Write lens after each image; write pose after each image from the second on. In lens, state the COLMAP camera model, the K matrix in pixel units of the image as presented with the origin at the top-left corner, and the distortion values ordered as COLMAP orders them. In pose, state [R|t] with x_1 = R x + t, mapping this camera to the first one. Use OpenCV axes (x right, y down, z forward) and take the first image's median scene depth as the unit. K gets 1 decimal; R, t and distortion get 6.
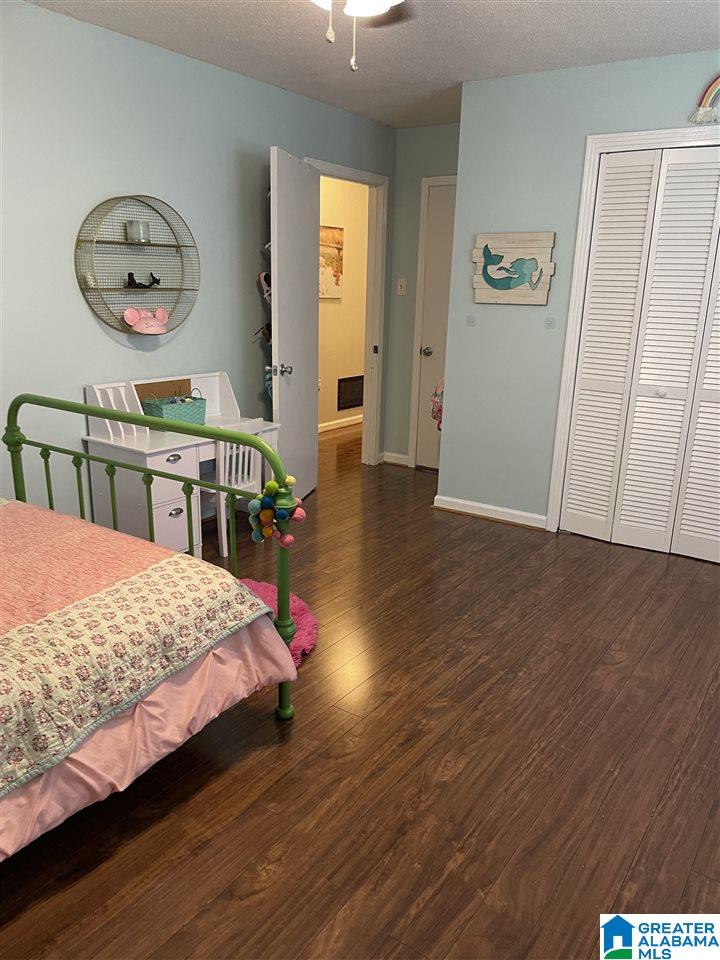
lens RADIAL K [[715.8, 0, 358.8], [0, 715.8, 484.9], [0, 0, 1]] dist [0.095164, -0.128375]
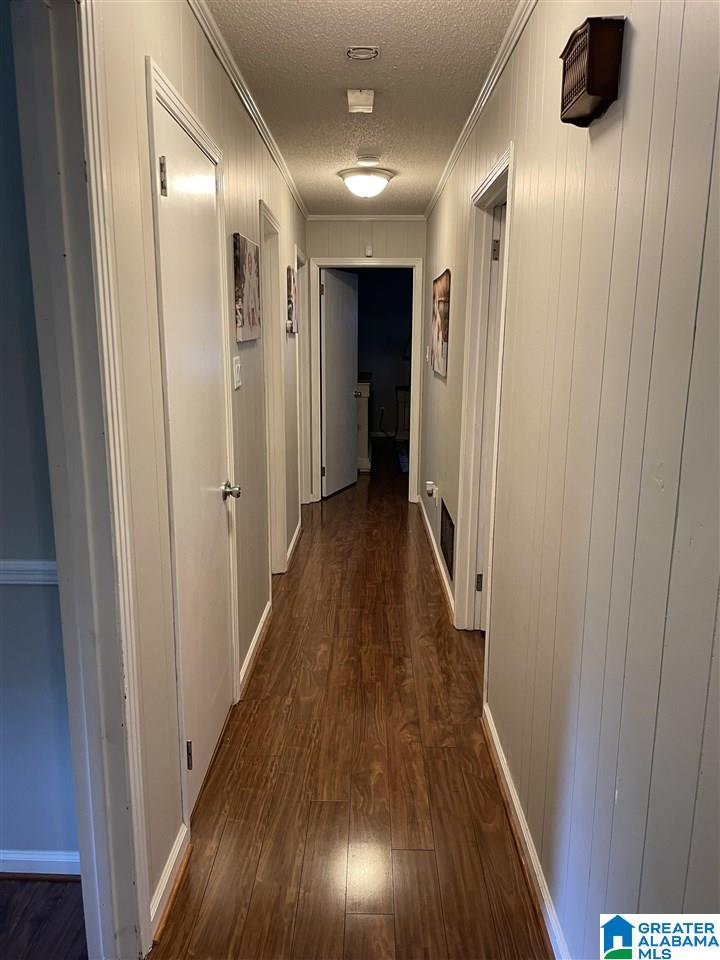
lens RADIAL K [[715.8, 0, 358.8], [0, 715.8, 484.9], [0, 0, 1]] dist [0.095164, -0.128375]
pose [[-0.825328, 0.084029, -0.558367, 0.733625], [-0.184315, 0.894608, 0.407068, -0.525496], [0.533725, 0.438879, -0.722857, 1.714922]]
